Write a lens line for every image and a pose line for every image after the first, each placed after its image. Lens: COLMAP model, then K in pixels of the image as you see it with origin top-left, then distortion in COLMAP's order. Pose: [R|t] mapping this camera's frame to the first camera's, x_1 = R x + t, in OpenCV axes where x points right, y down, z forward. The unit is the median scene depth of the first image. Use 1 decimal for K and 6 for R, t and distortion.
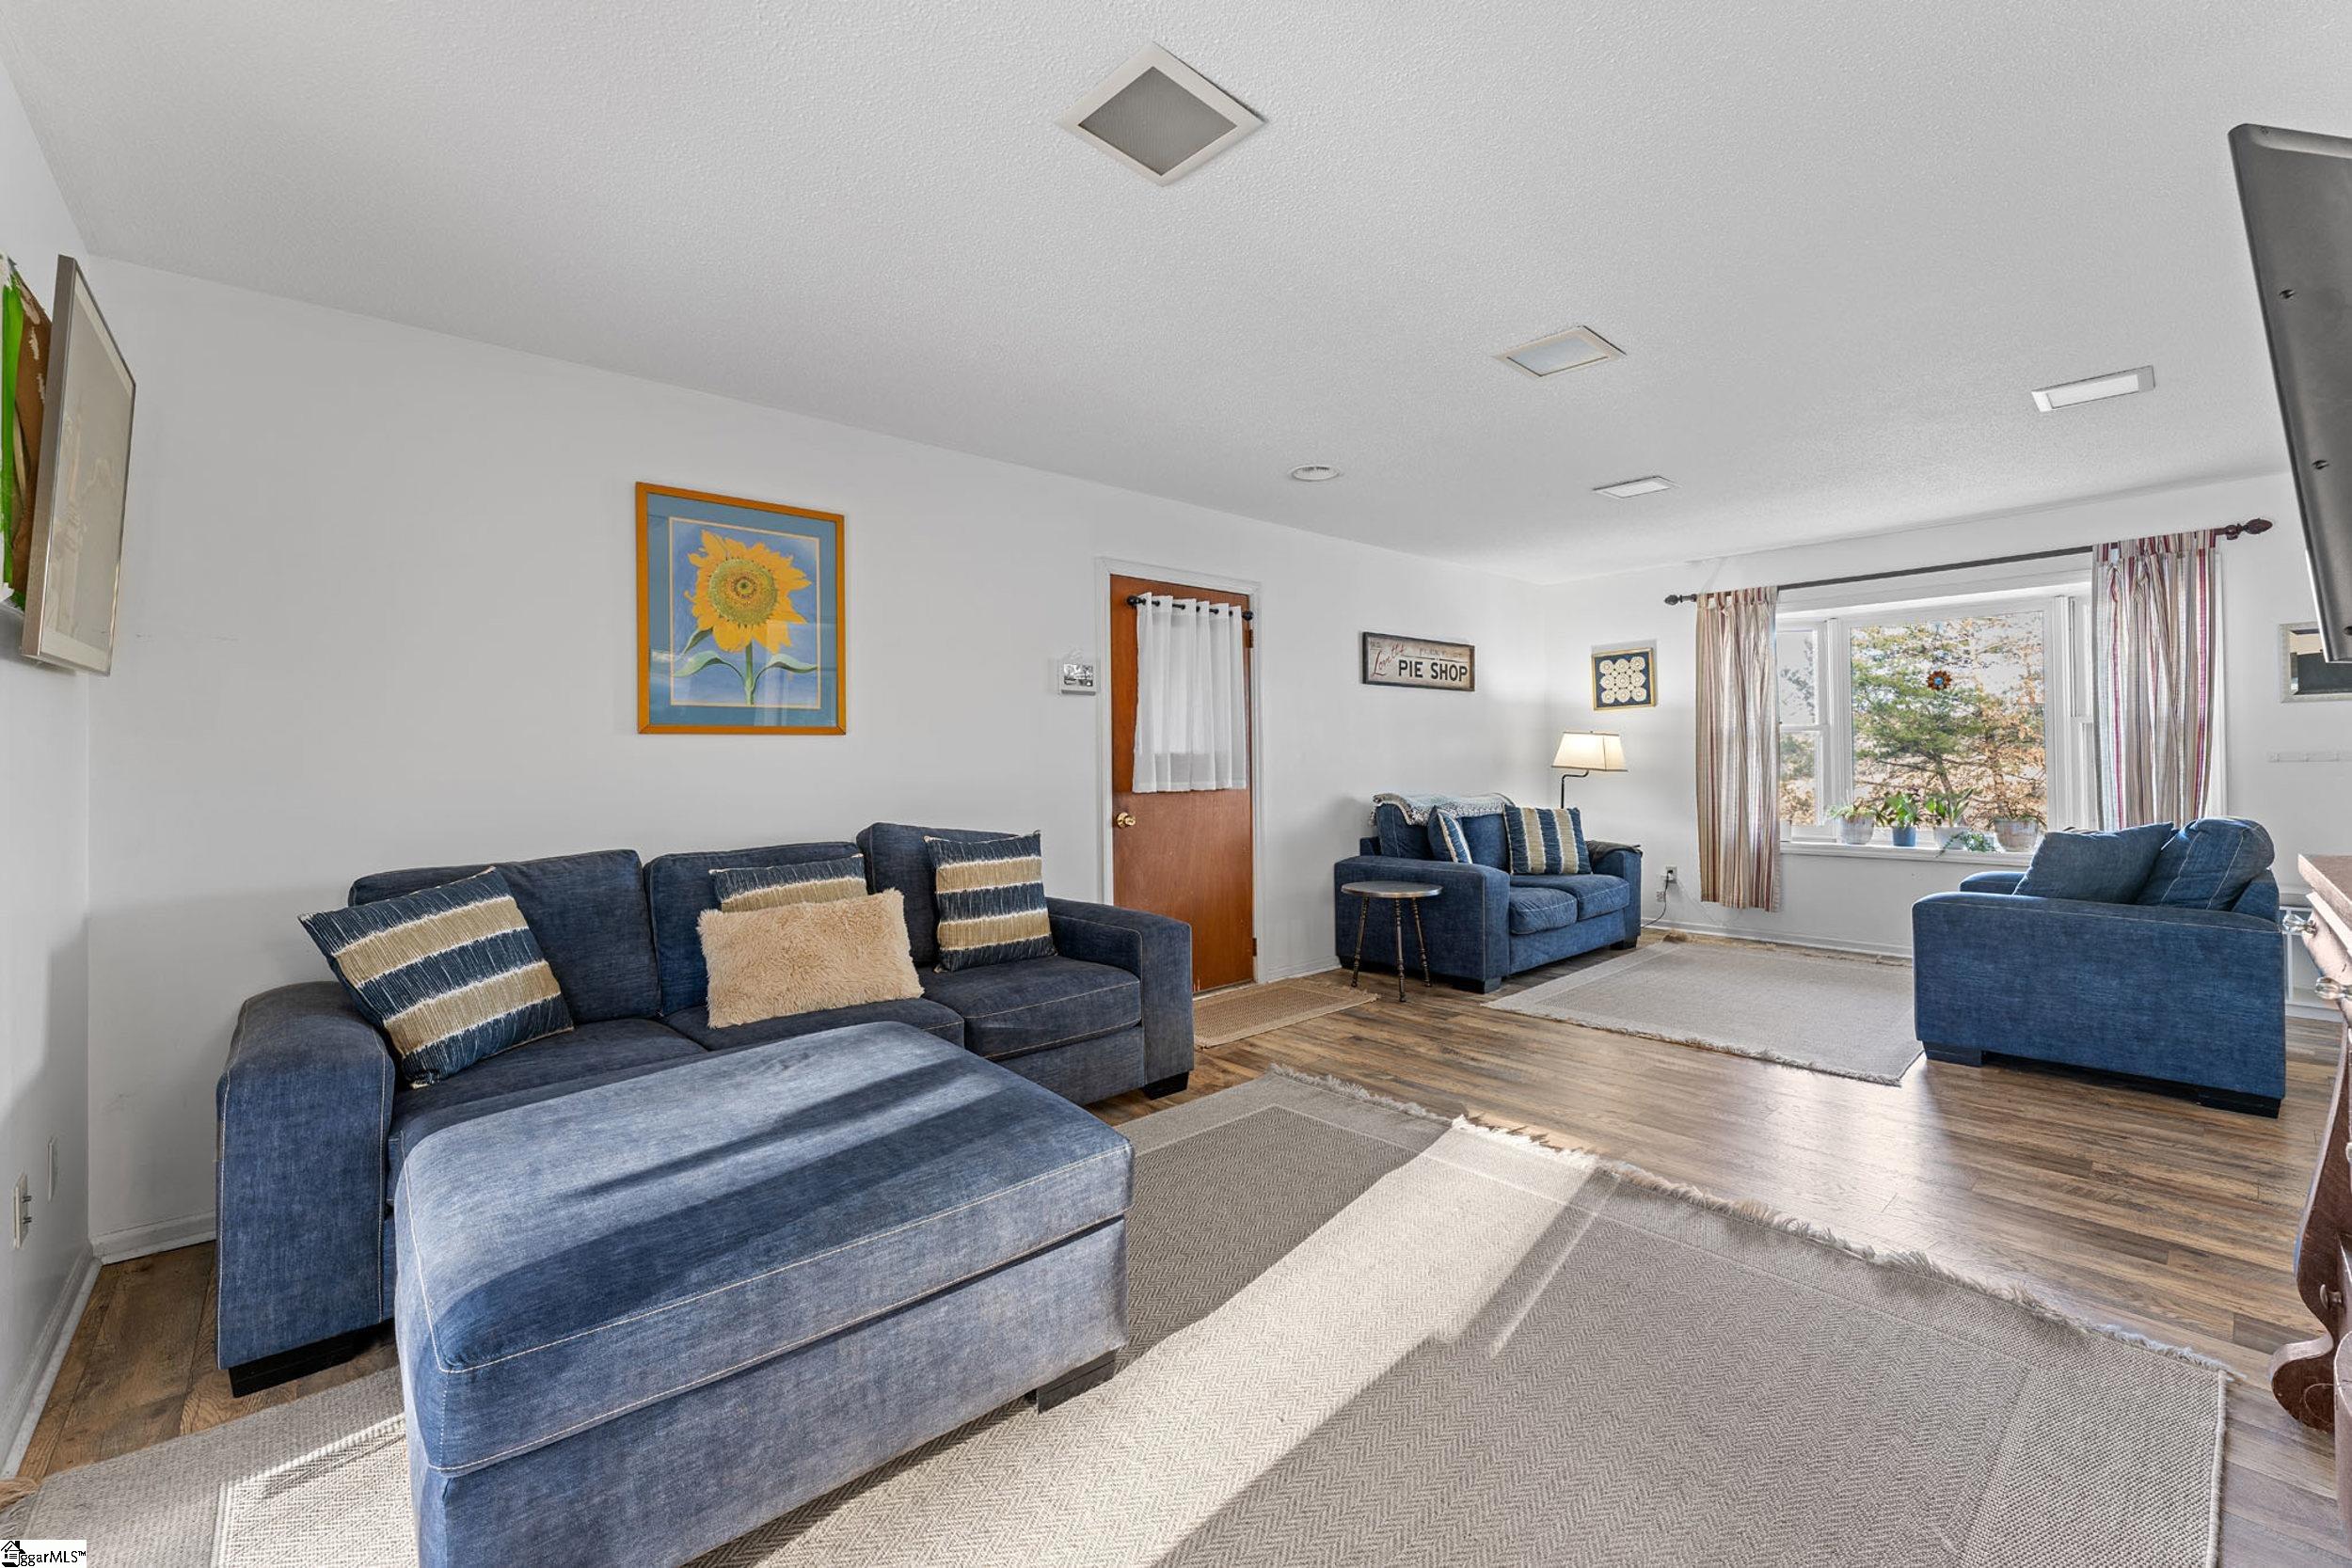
lens RADIAL K [[962.4, 0, 1189.6], [0, 962.4, 761.1], [0, 0, 1]] dist [-0.003641, -0.000482]
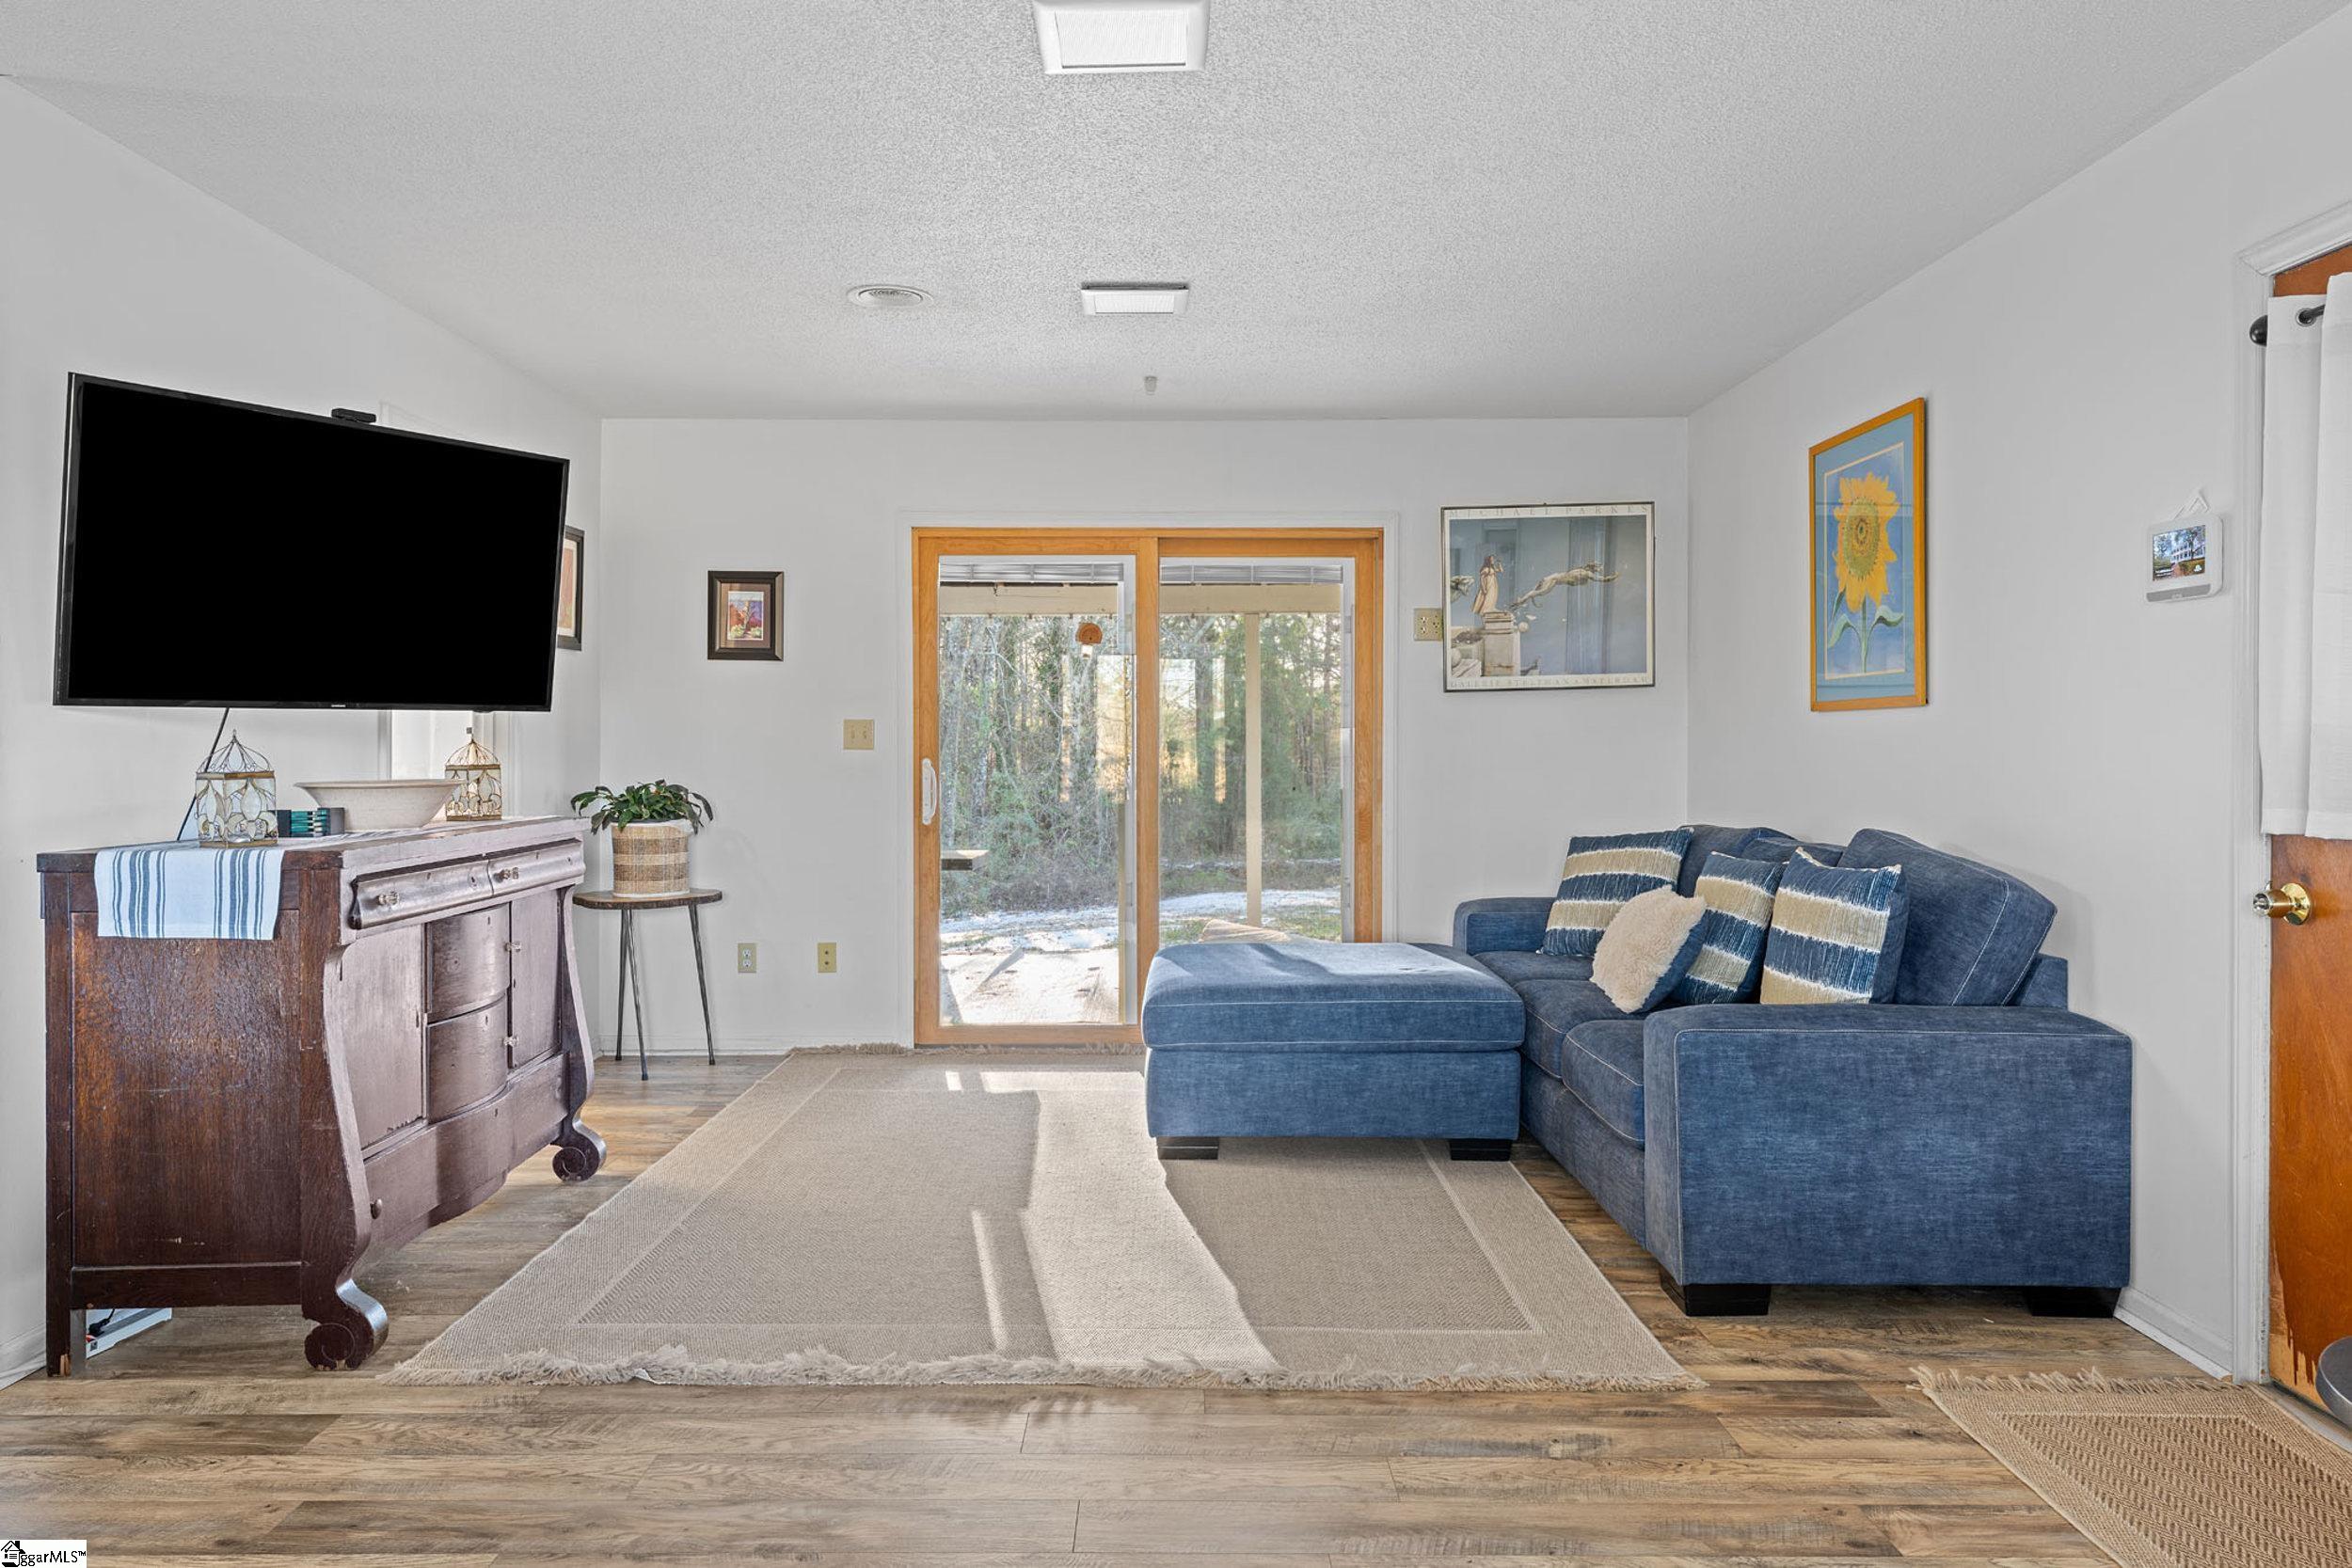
lens RADIAL K [[1575.3, 0, 1148.4], [0, 1575.3, 749.1], [0, 0, 1]] dist [0.009551, -0.006047]
pose [[-0.683771, 0.015075, -0.729541, 0.798405], [0.008666, 0.999884, 0.012539, -0.013470], [0.729645, 0.002251, -0.683822, 1.242559]]
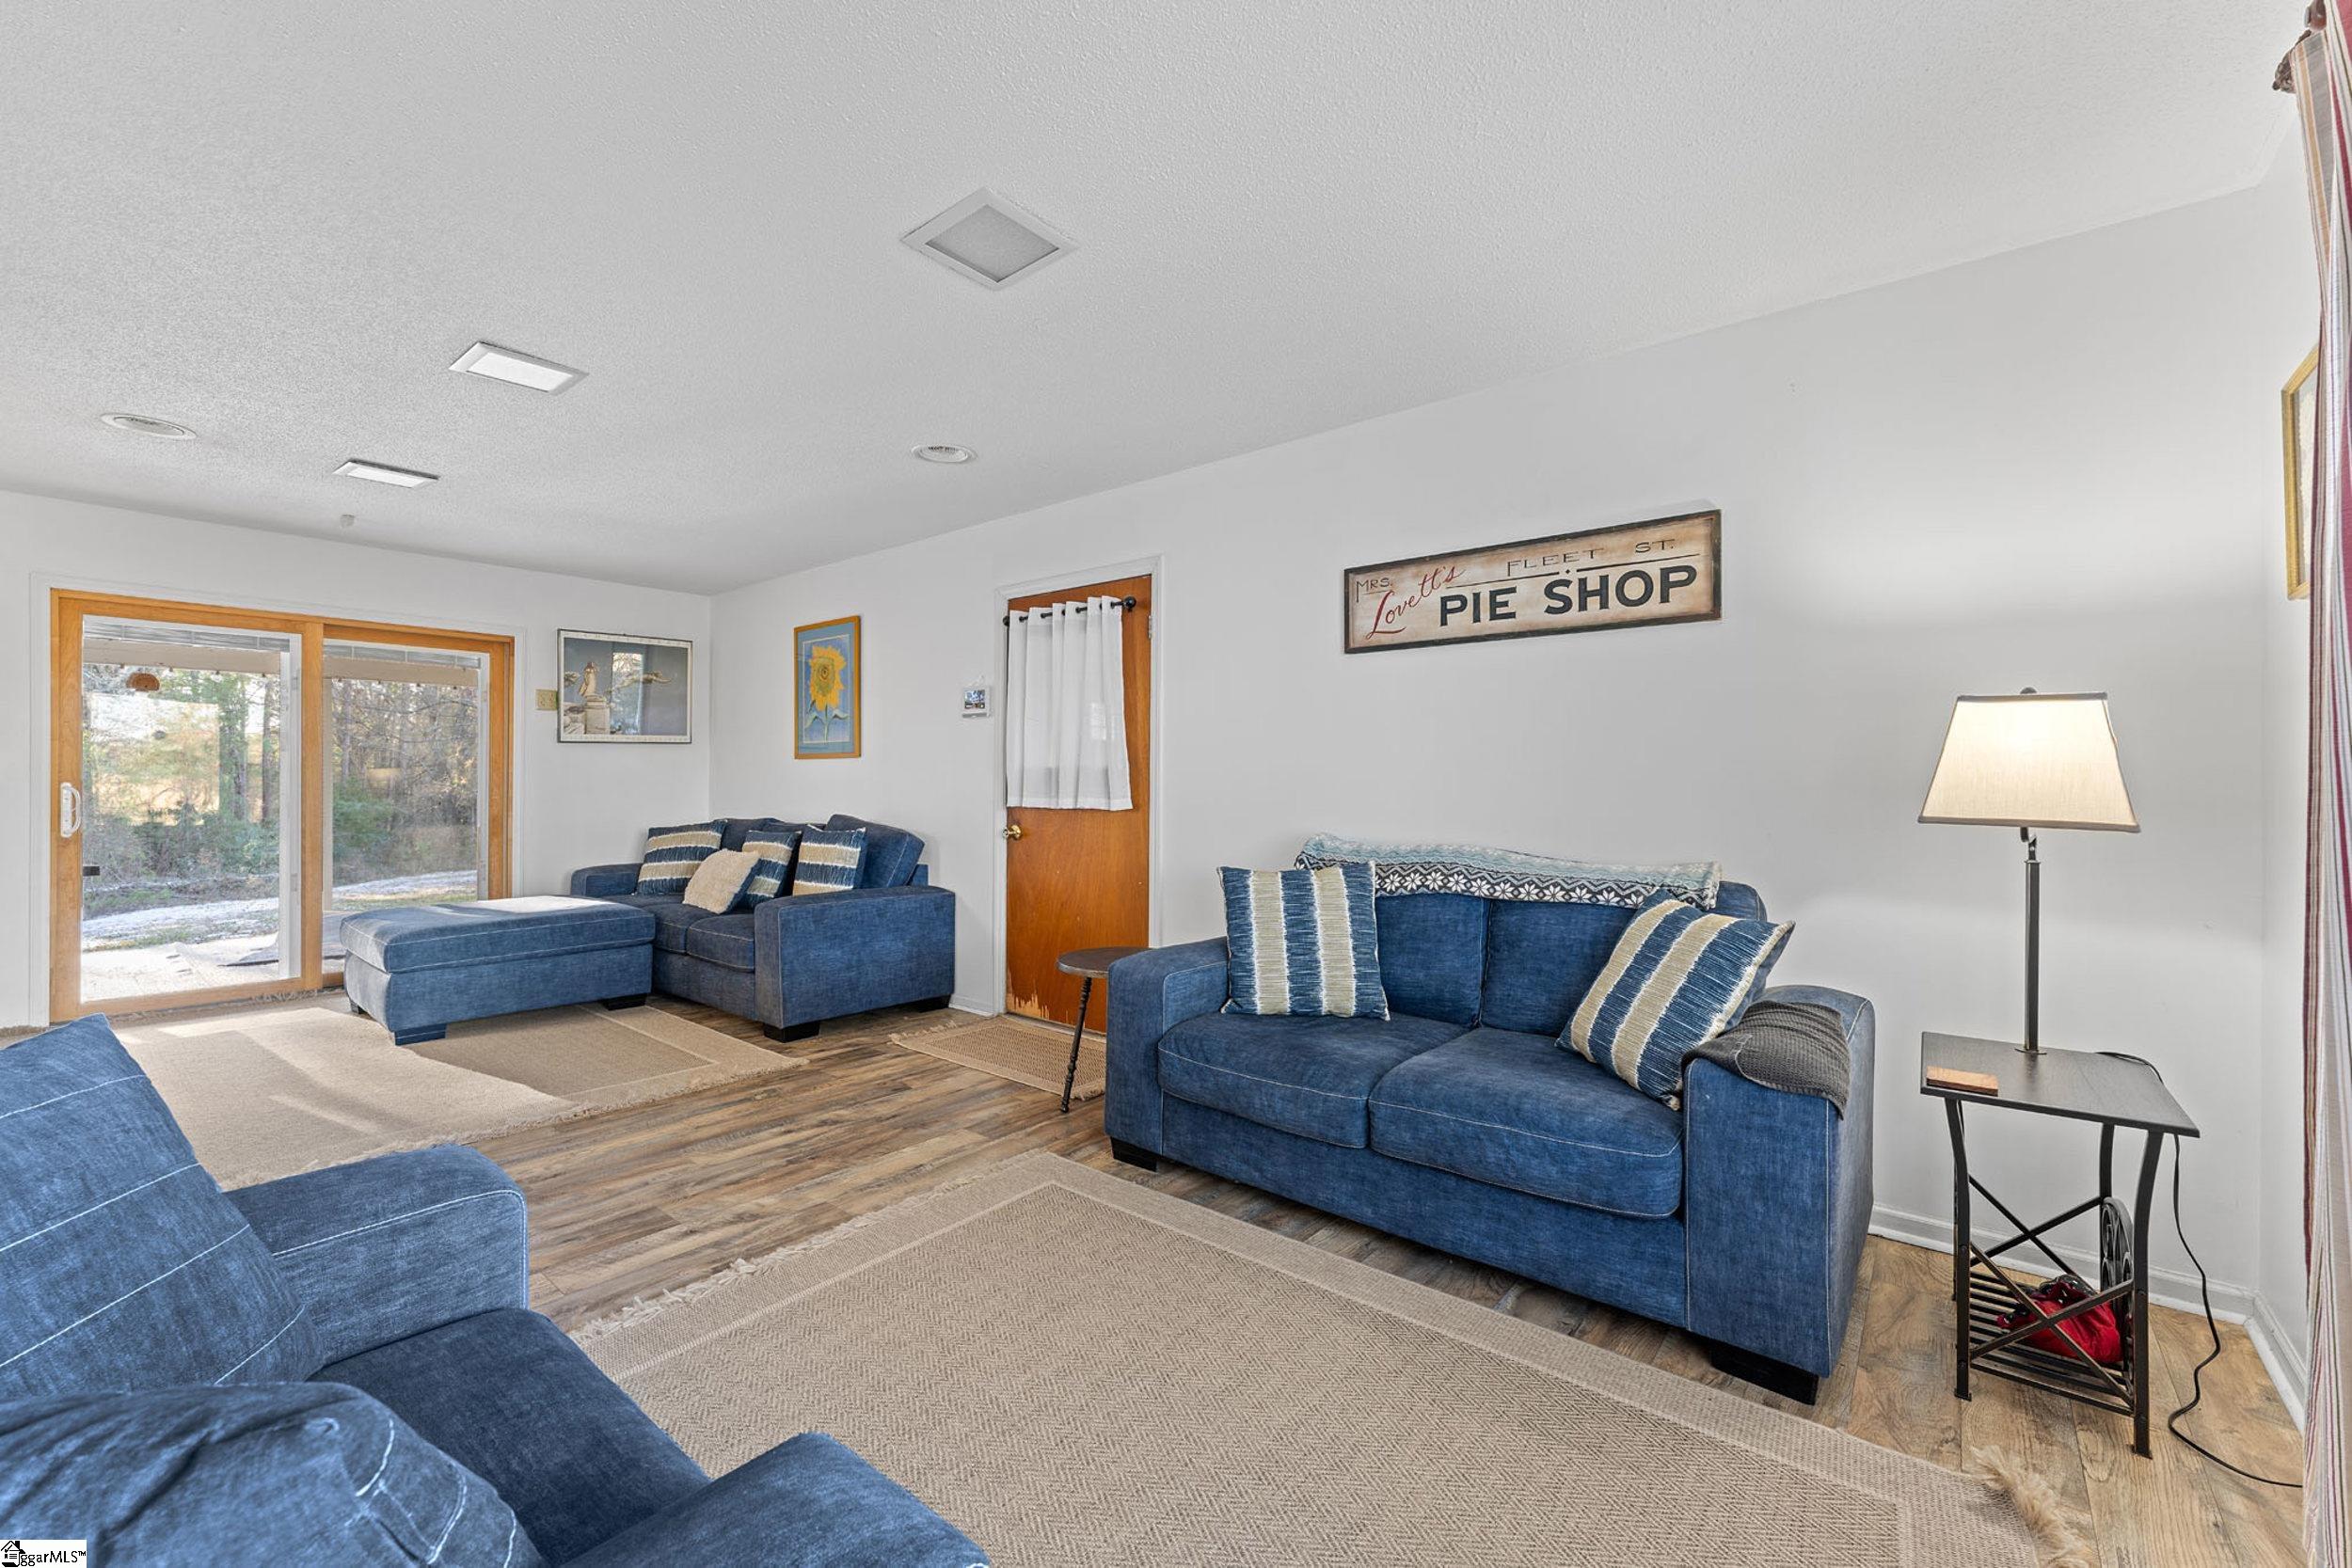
lens RADIAL K [[962.4, 0, 1190.2], [0, 962.4, 783.9], [0, 0, 1]] dist [-0.003641, -0.000482]
pose [[0.144858, 0.013769, -0.989357, 1.124687], [-0.004861, 0.999901, 0.013204, -0.006597], [0.989441, 0.002897, 0.144910, 1.173032]]
